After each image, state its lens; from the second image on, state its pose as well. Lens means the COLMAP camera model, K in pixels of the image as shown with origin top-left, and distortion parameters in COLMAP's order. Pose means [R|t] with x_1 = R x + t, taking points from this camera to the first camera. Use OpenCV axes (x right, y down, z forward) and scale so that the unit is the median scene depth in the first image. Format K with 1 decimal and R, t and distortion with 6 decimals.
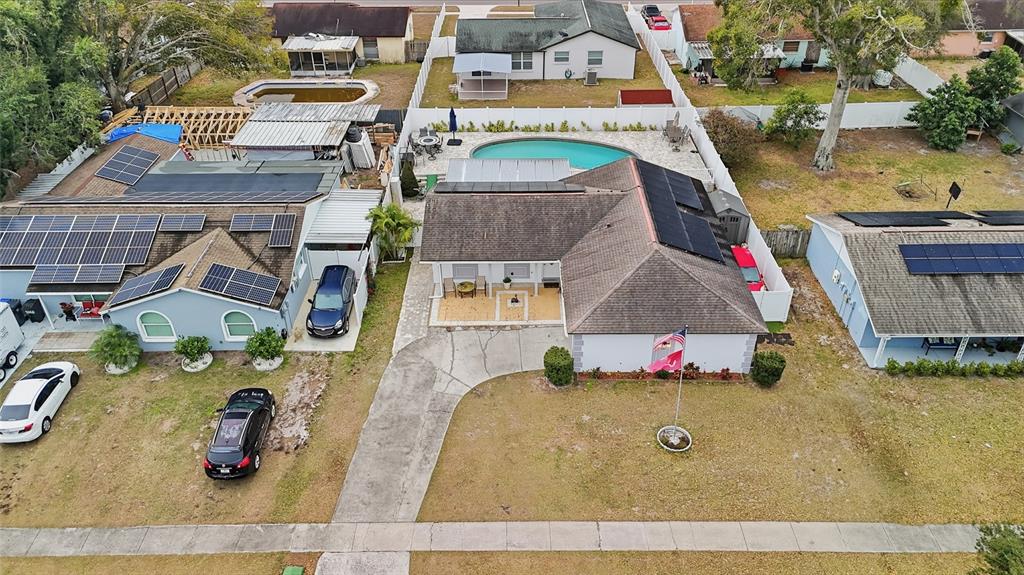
lens RADIAL K [[750.1, 0, 512.0], [0, 750.1, 287.5], [0, 0, 1]] dist [0.076395, -0.068596]
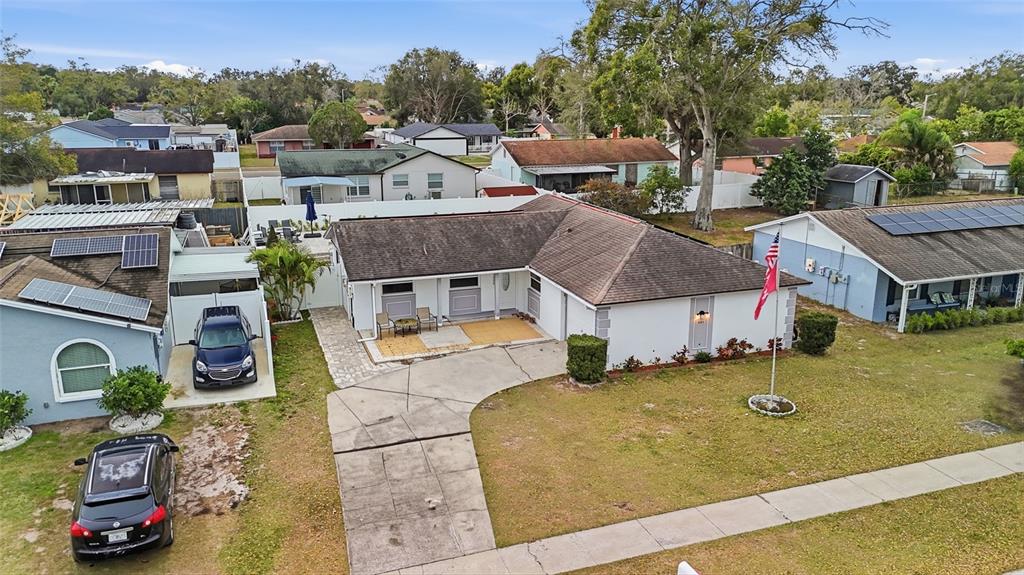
lens RADIAL K [[750.1, 0, 512.0], [0, 750.1, 287.5], [0, 0, 1]] dist [0.076395, -0.068596]
pose [[0.938012, -0.075891, 0.338193, -0.241954], [0.186727, 0.932681, -0.308609, 0.246477], [-0.292006, 0.352629, 0.889036, 0.330244]]
